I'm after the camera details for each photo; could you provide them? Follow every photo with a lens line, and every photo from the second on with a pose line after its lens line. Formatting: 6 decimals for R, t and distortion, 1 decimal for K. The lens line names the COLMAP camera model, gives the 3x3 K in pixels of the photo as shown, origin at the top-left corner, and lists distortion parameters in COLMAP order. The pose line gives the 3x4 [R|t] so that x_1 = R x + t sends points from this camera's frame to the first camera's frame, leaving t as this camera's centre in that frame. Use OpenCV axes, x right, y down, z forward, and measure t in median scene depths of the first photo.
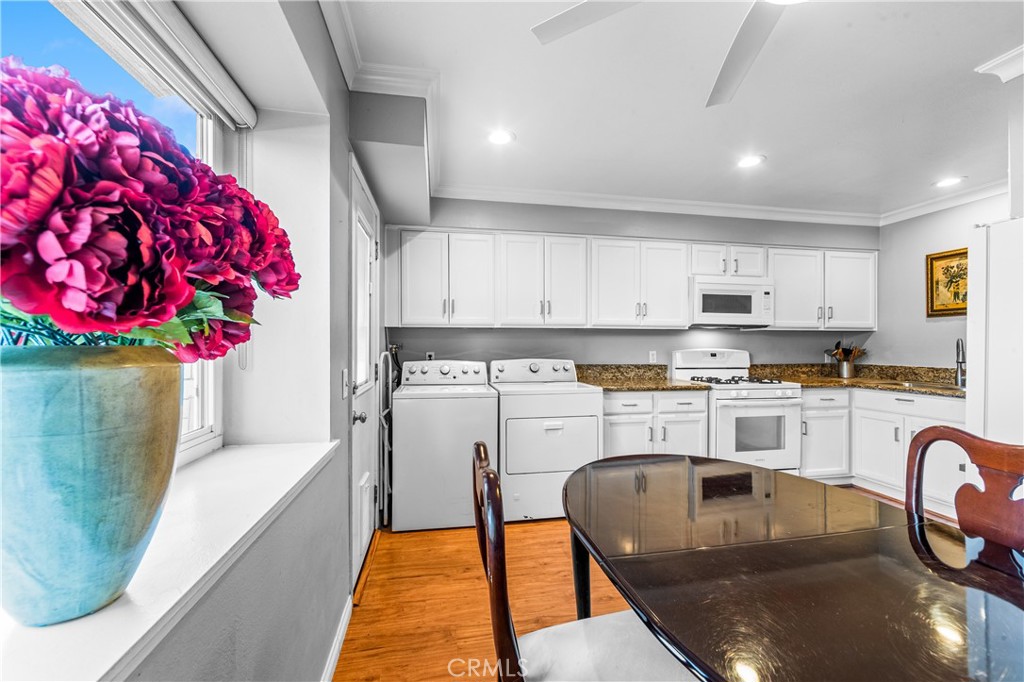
lens RADIAL K [[404.0, 0, 512.0], [0, 404.0, 341.0], [0, 0, 1]] dist [-0.002394, -0.000239]
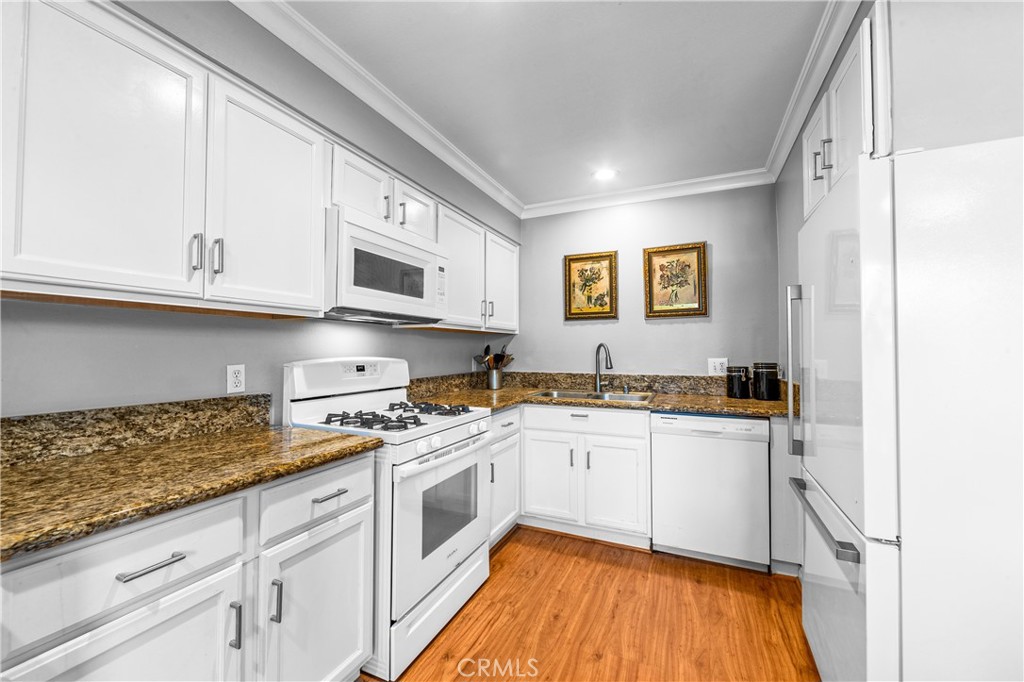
lens RADIAL K [[404.0, 0, 512.0], [0, 404.0, 341.0], [0, 0, 1]] dist [-0.002394, -0.000239]
pose [[0.572042, 0.015344, 0.820081, 0.168858], [-0.007869, 0.999882, -0.013219, 0.002716], [-0.820187, 0.001109, 0.572095, 0.530149]]
